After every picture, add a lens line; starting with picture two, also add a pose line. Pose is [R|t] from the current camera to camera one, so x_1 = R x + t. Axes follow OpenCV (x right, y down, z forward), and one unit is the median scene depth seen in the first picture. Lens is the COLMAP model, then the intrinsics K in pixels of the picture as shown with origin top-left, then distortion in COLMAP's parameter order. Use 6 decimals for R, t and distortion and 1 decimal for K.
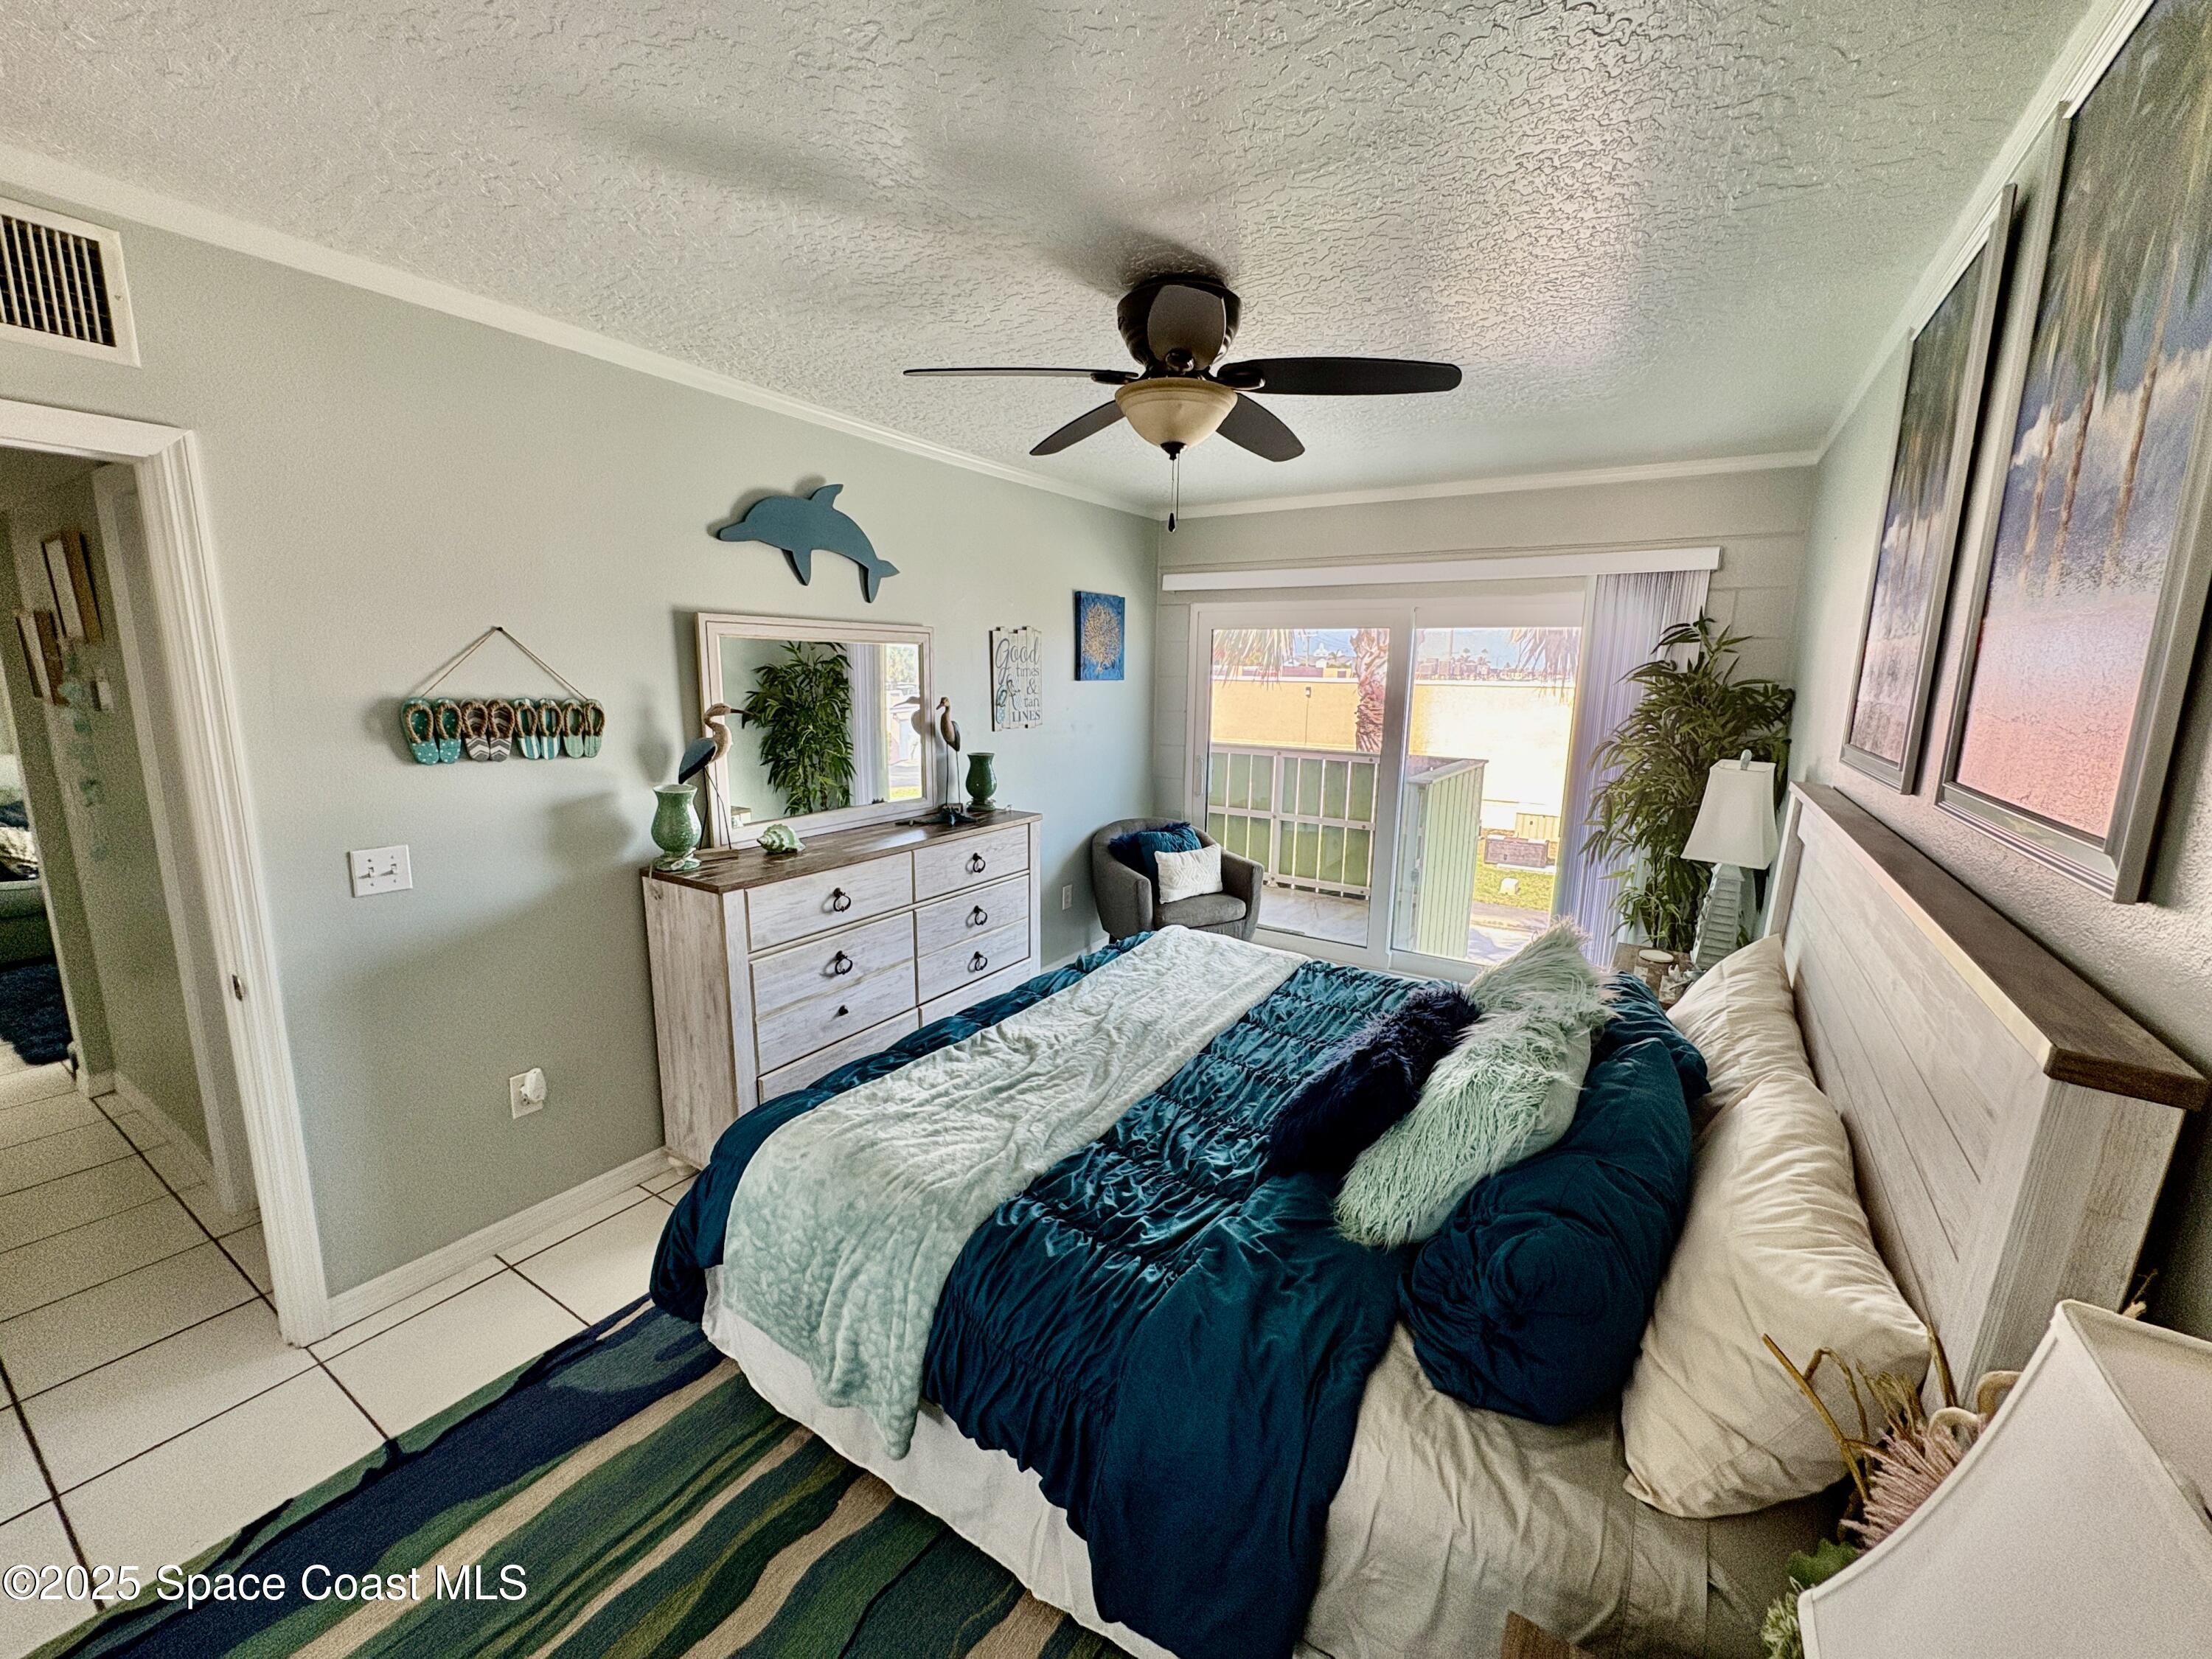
lens RADIAL K [[881.5, 0, 1101.4], [0, 881.5, 833.8], [0, 0, 1]] dist [0.001828, 0.000125]
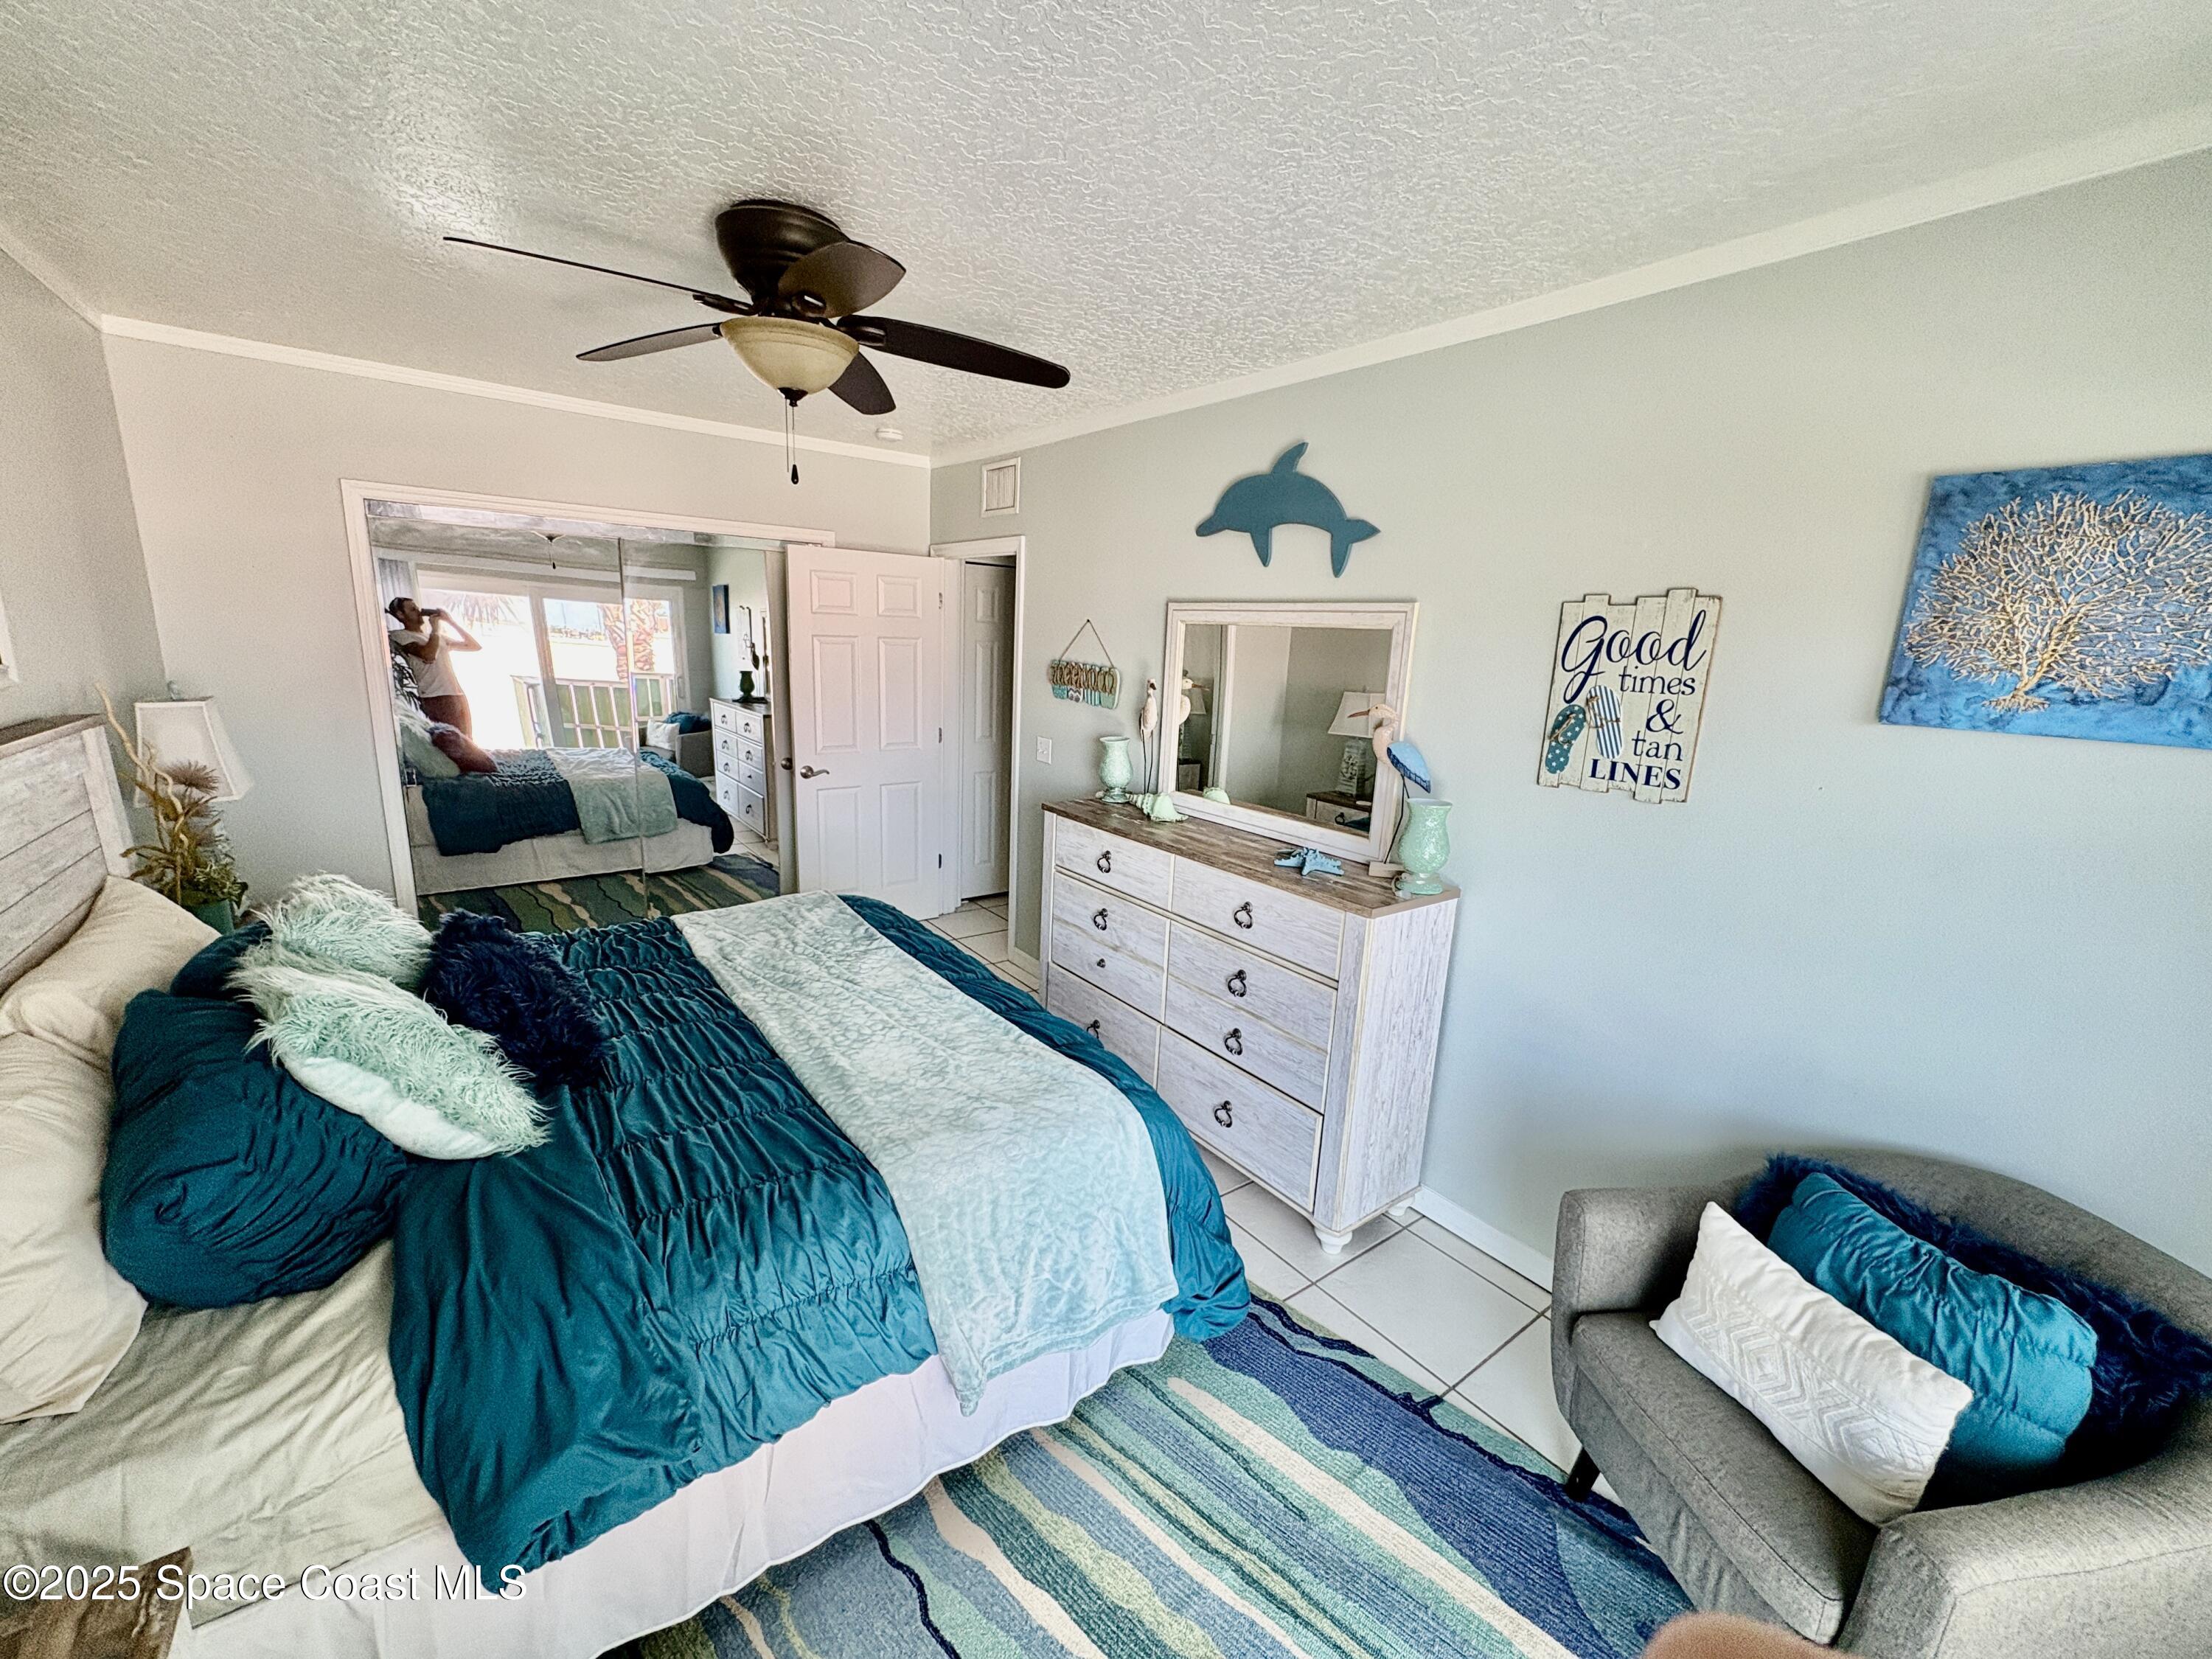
lens RADIAL K [[881.5, 0, 1102.0], [0, 881.5, 825.8], [0, 0, 1]] dist [0.001828, 0.000125]
pose [[-0.343134, 0.176543, -0.922546, 0.652644], [-0.220104, 0.939718, 0.261695, -0.233643], [0.913134, 0.292853, -0.283591, 1.211235]]
